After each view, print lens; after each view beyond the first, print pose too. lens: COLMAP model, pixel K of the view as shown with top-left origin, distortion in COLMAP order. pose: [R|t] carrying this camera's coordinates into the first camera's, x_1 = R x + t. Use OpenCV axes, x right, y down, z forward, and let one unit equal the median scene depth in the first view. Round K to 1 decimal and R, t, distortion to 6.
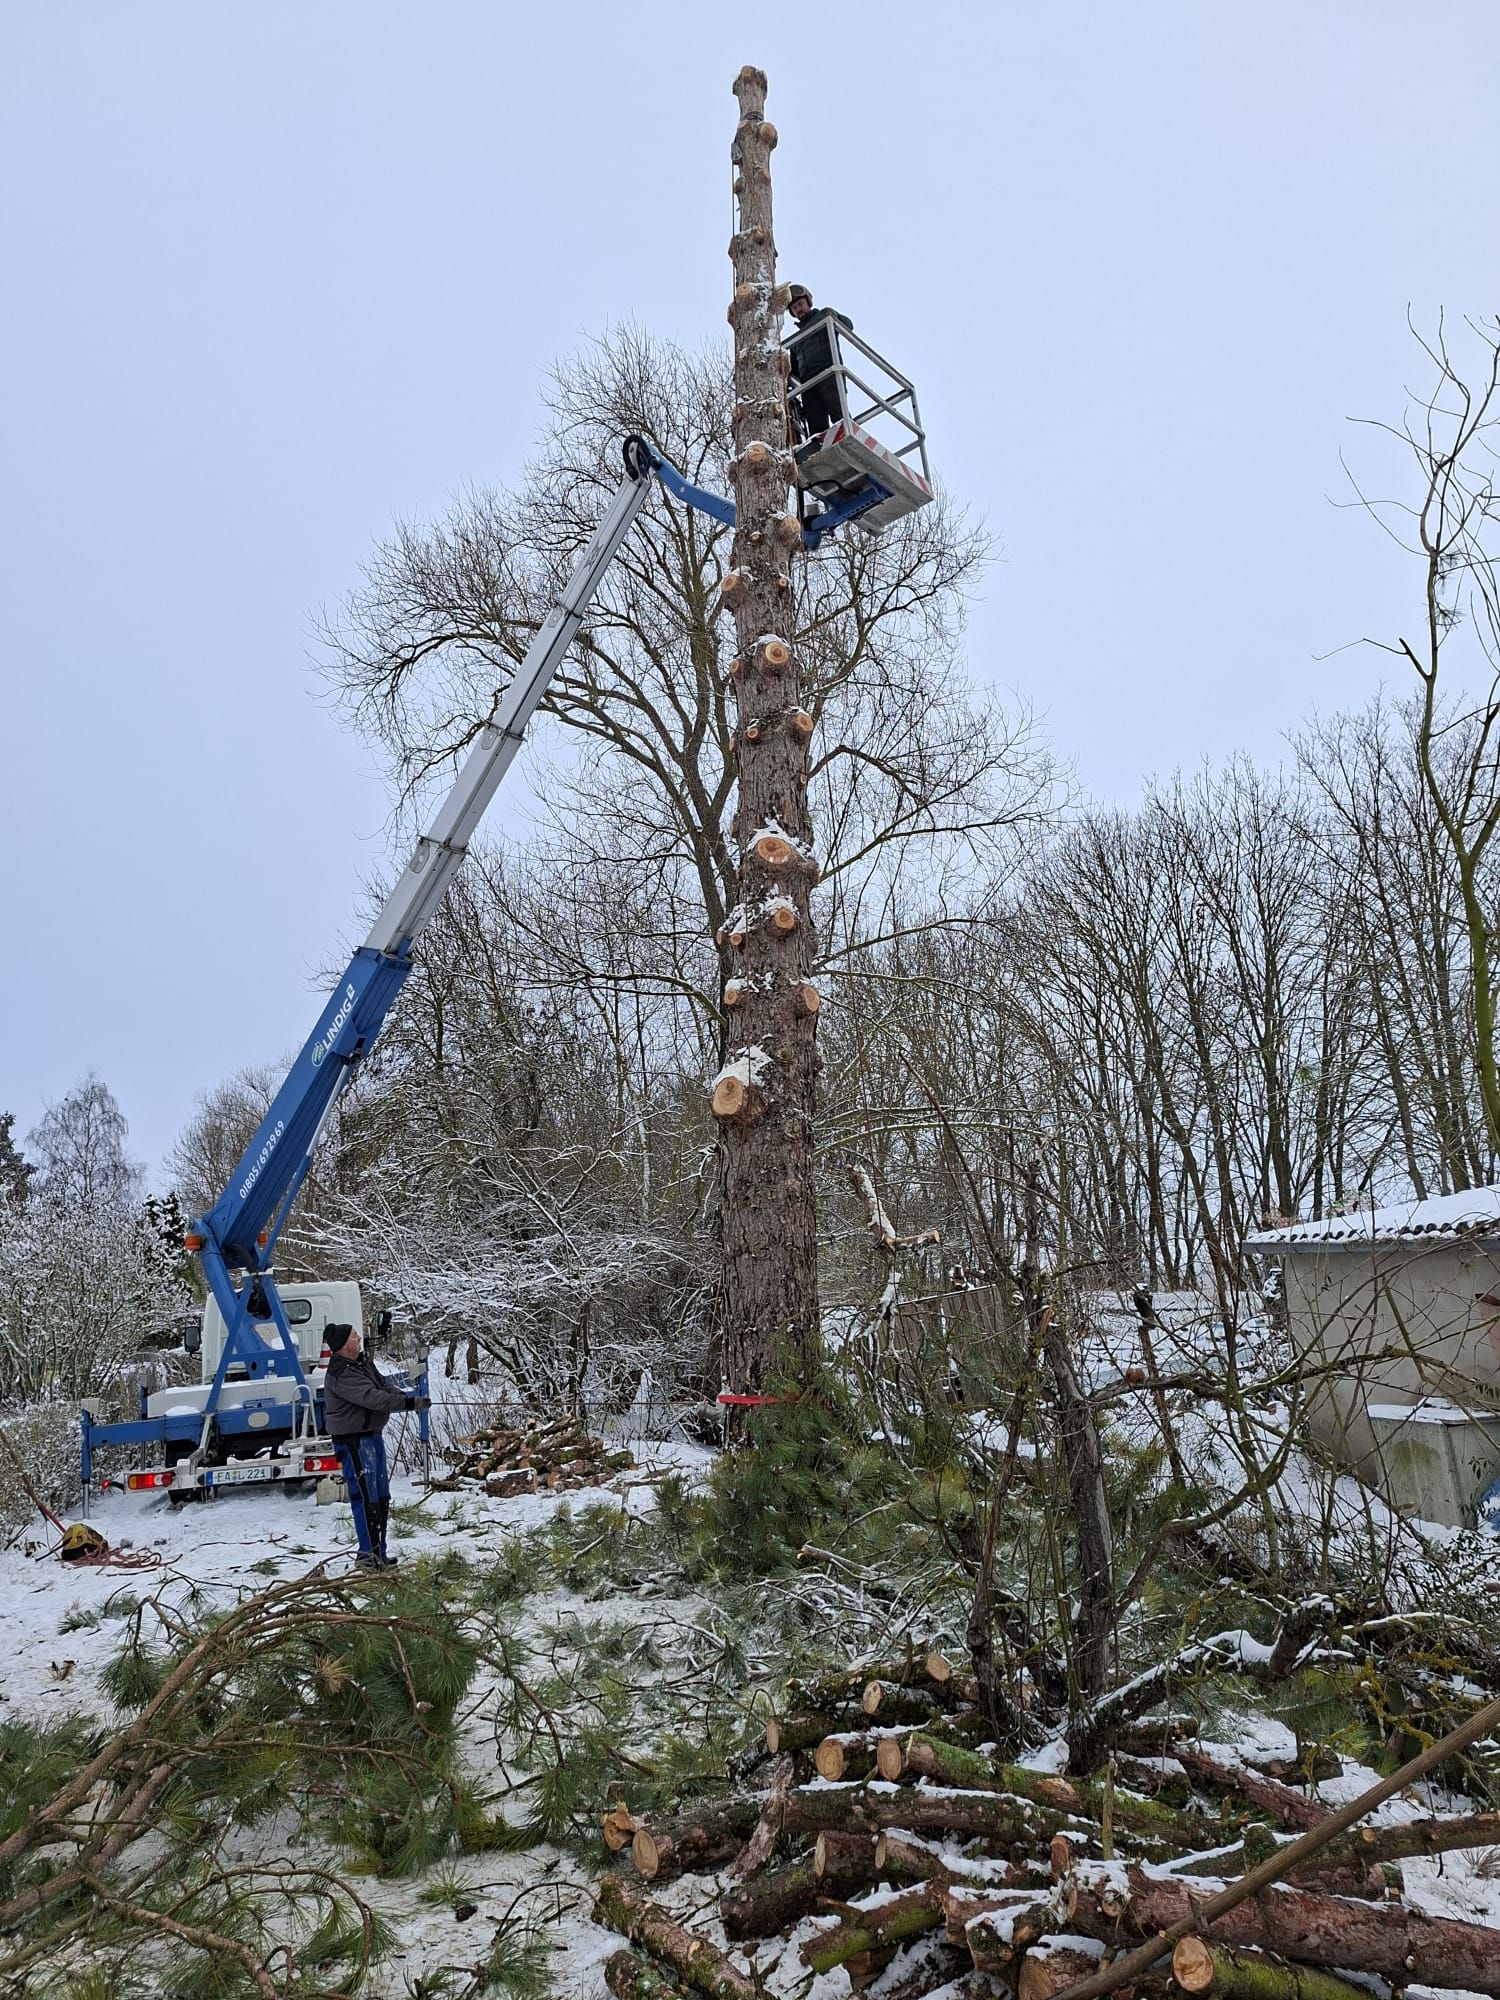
lens RADIAL K [[1418.6, 0, 765.3], [0, 1418.6, 1016.0], [0, 0, 1]] dist [0.098645, -0.125576]
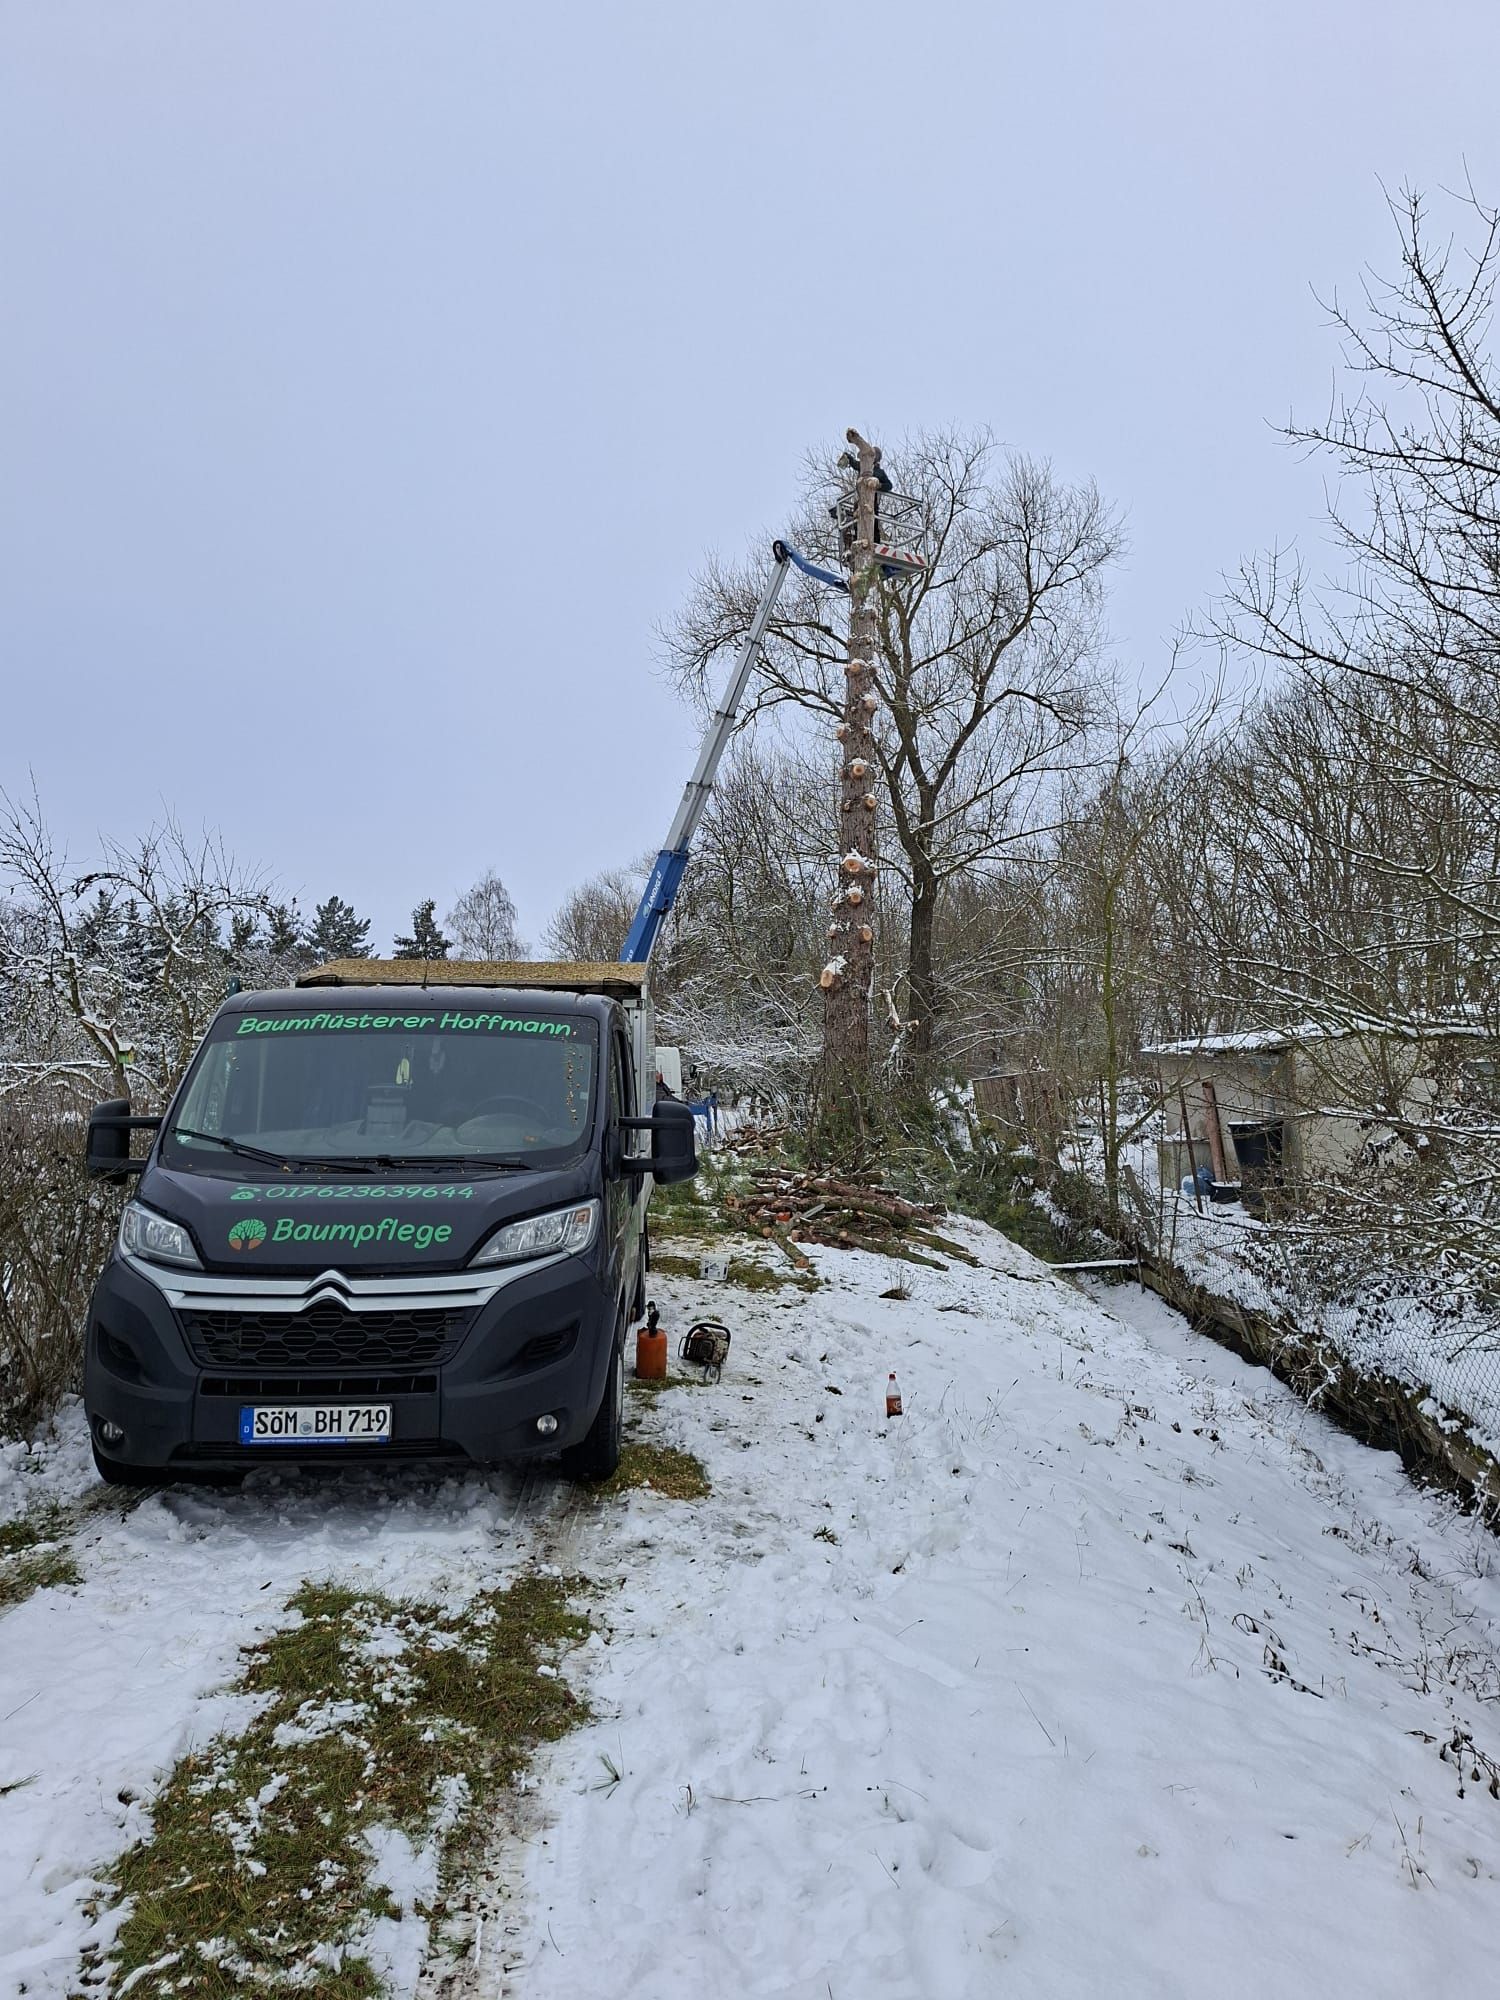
lens RADIAL K [[1432.8, 0, 756.9], [0, 1432.8, 994.7], [0, 0, 1]] dist [0.110808, -0.001073]
pose [[0.972181, 0.039738, -0.230835, 0.250637], [-0.006271, 0.989566, 0.143942, -0.156198], [0.234147, -0.138490, 0.962287, -0.778981]]
